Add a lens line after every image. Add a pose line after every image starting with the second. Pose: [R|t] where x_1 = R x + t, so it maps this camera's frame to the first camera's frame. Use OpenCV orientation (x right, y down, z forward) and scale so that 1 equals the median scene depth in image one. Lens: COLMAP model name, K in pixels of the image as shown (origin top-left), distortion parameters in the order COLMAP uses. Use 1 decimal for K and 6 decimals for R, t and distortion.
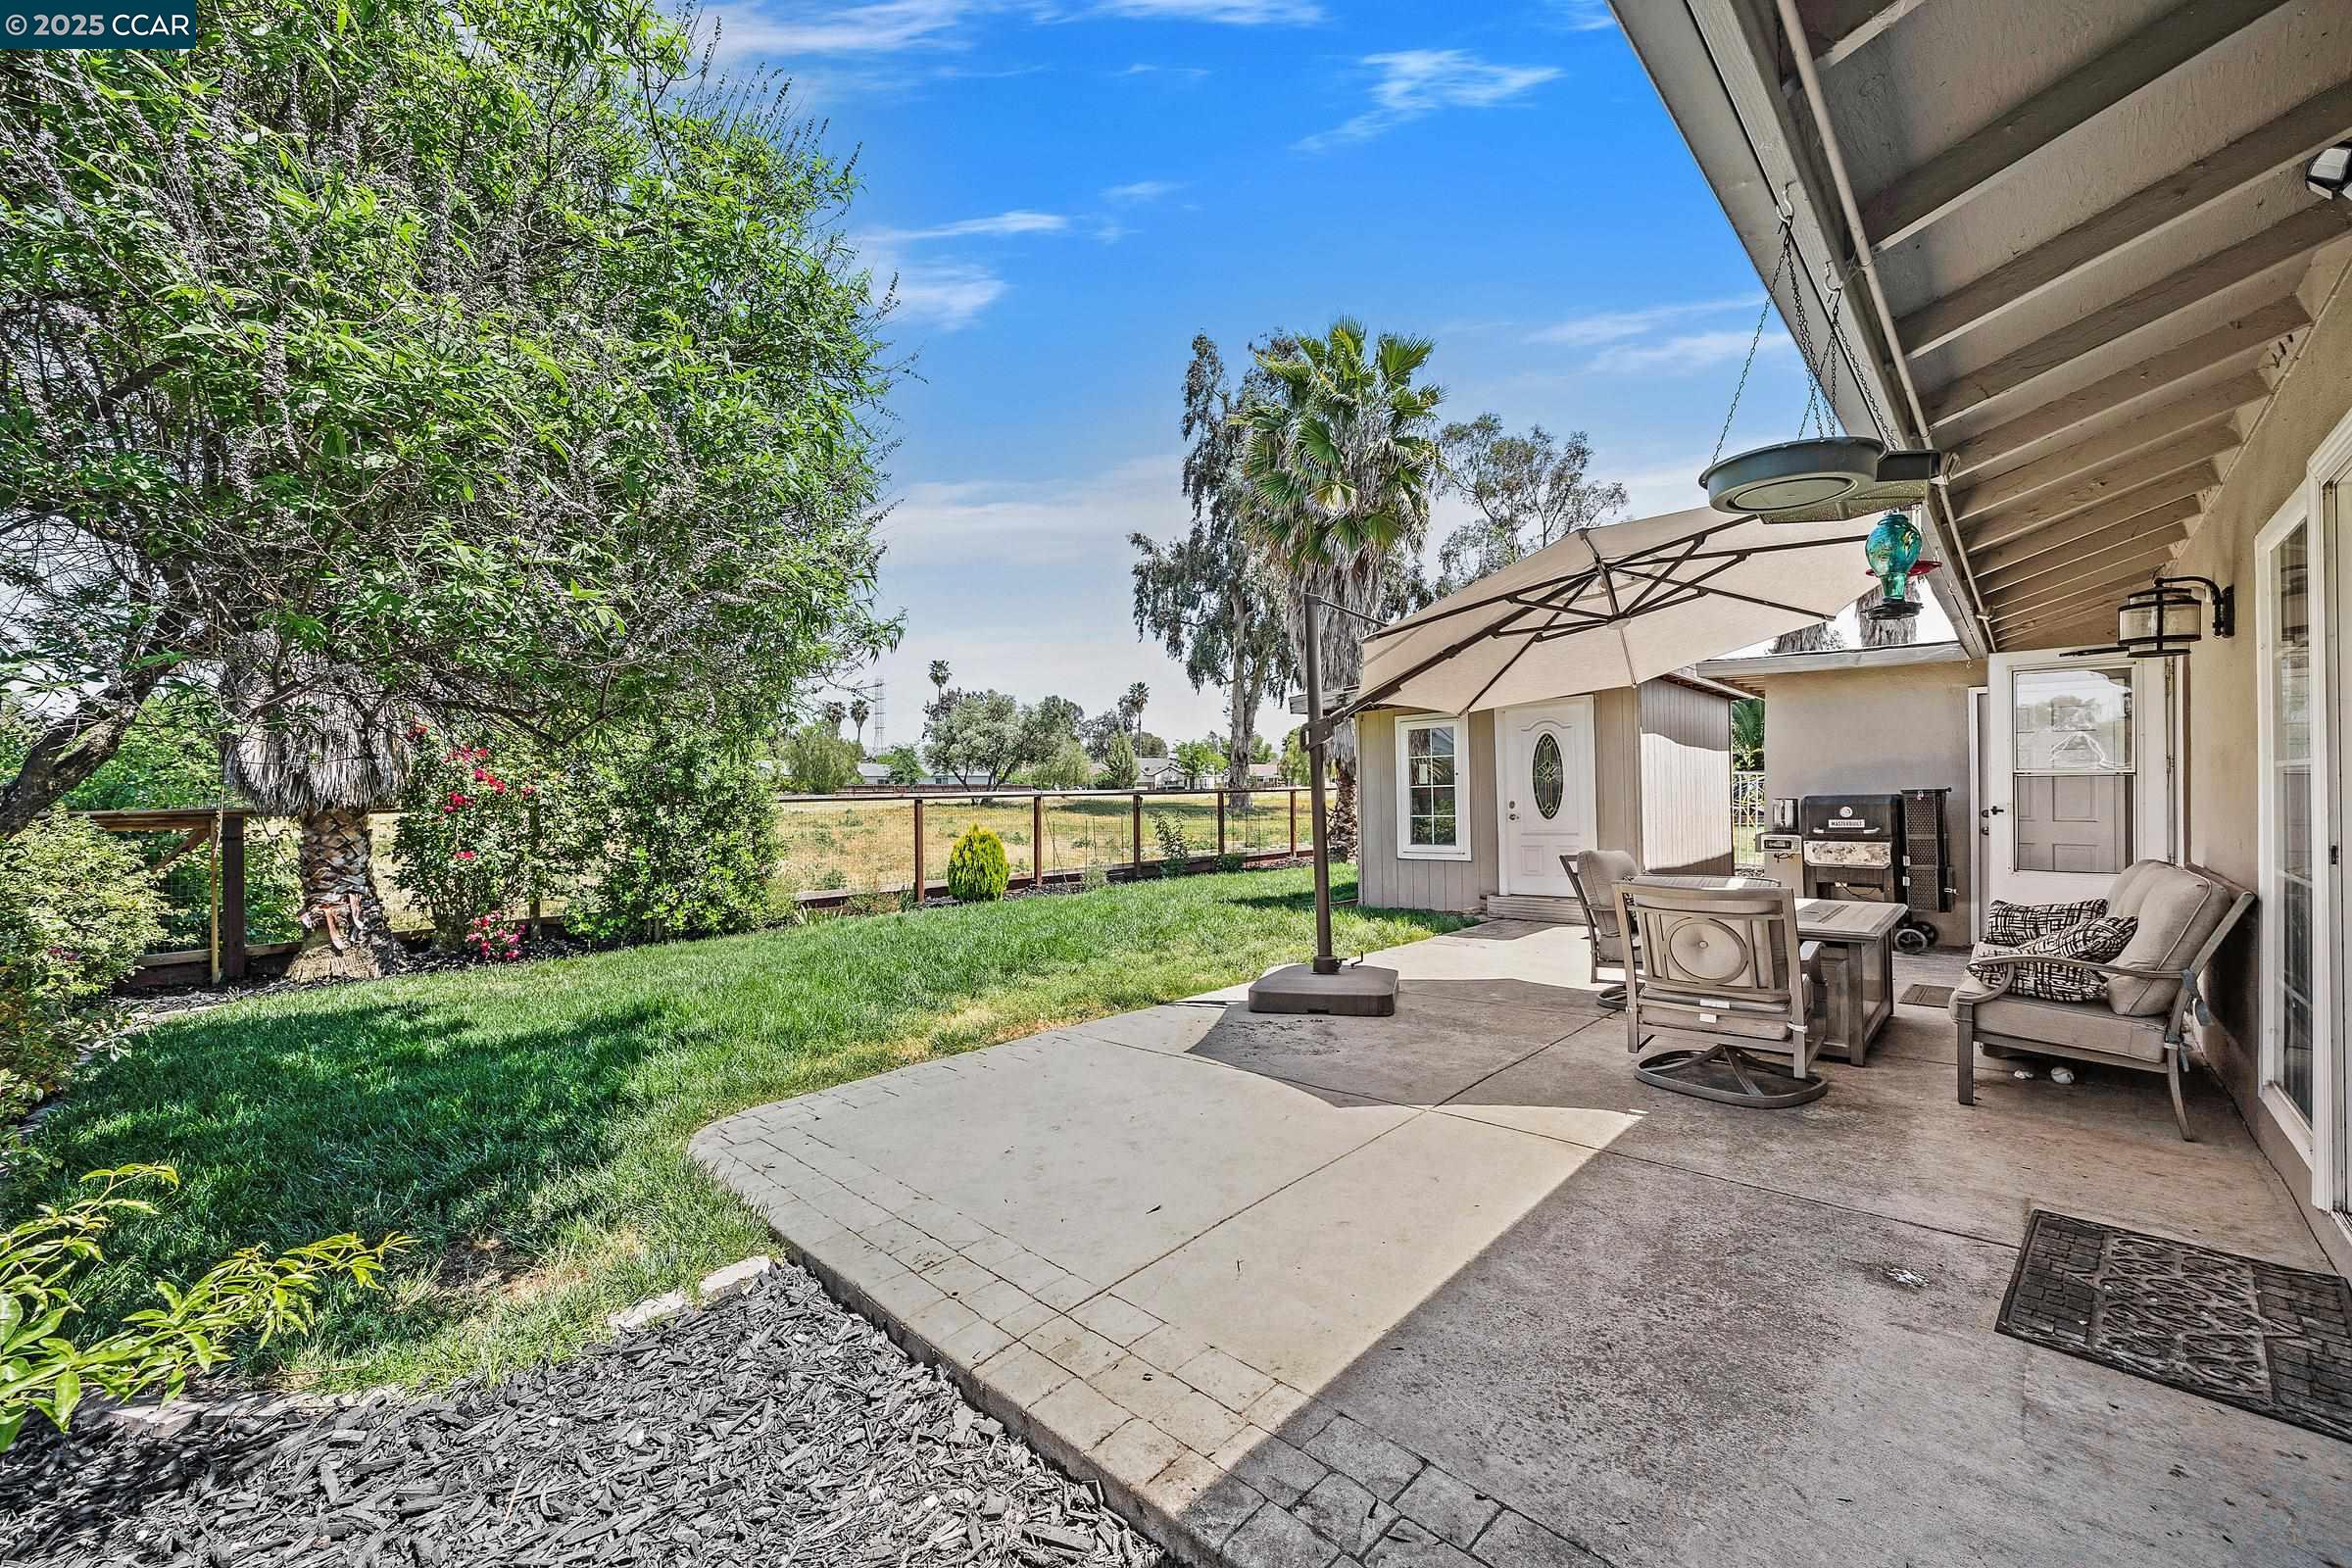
lens RADIAL K [[948.5, 0, 1176.0], [0, 948.5, 784.0], [0, 0, 1]] dist [-0.000526, 0.000083]
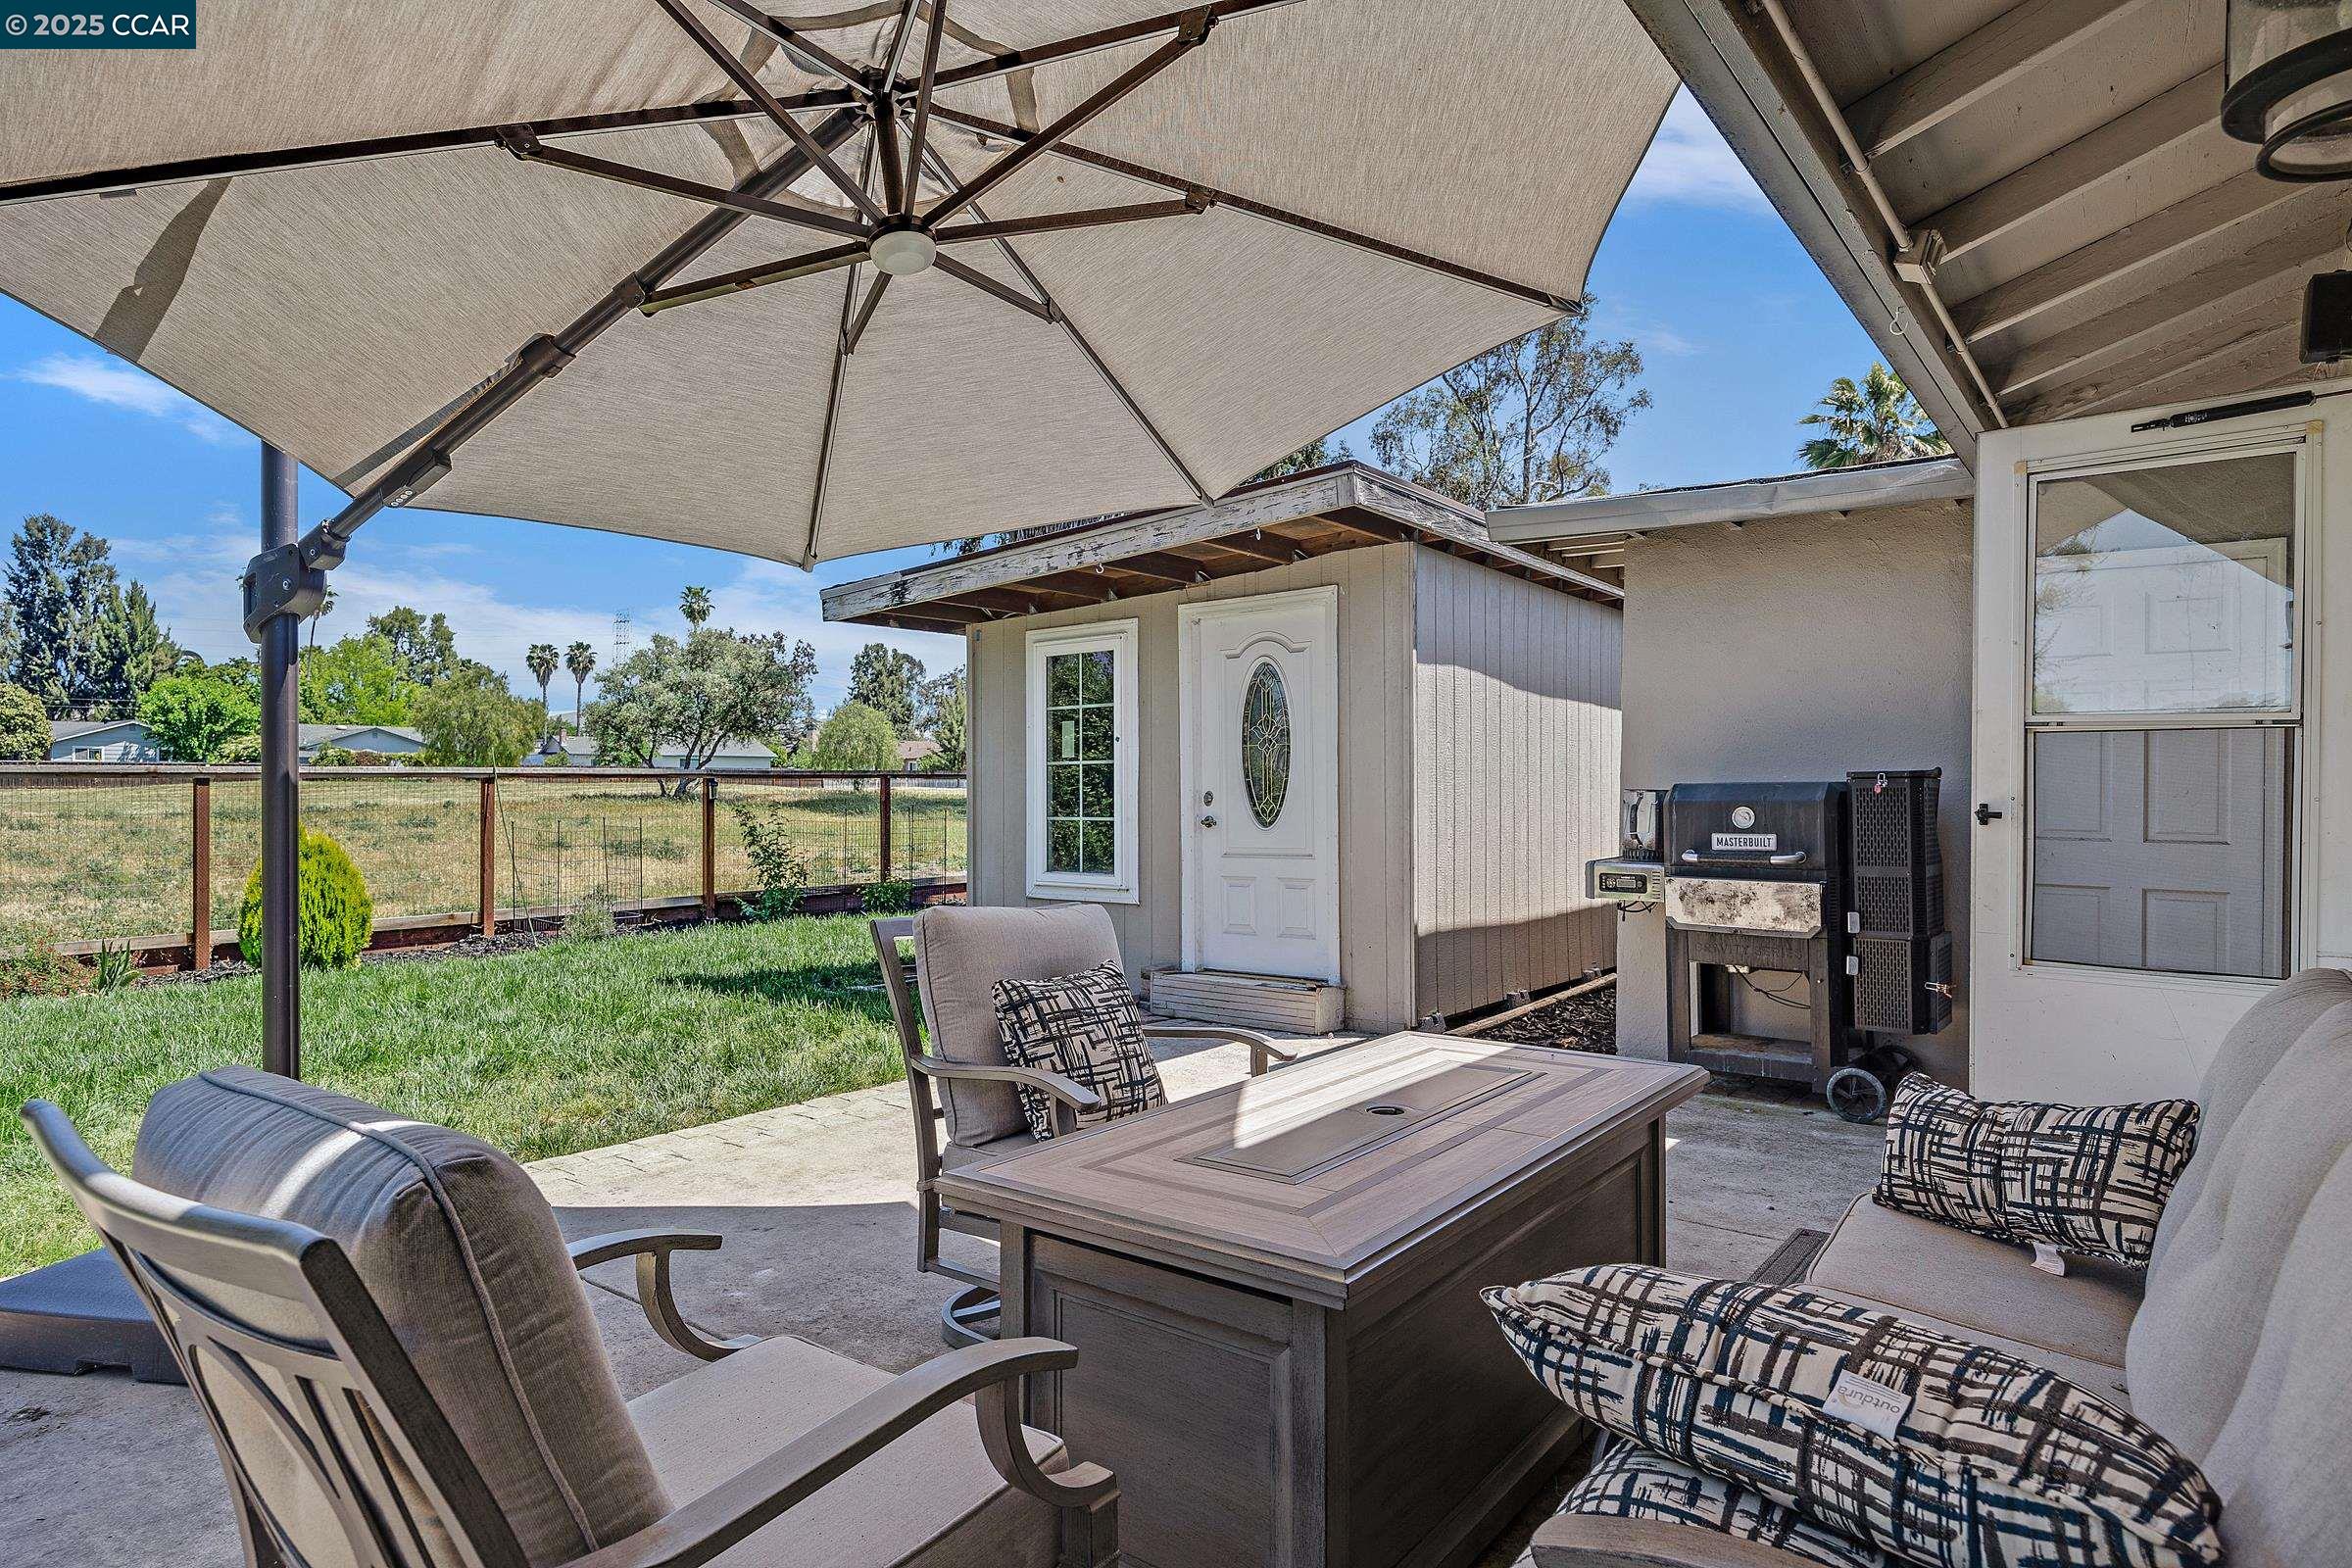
lens RADIAL K [[1332.3, 0, 1176.0], [0, 1332.3, 784.0], [0, 0, 1]] dist [-0.002396, -0.000950]
pose [[0.996307, 0.013268, 0.084825, 0.274204], [-0.013907, 0.999879, 0.006951, 0.008993], [-0.084723, -0.008105, 0.996372, 0.268050]]
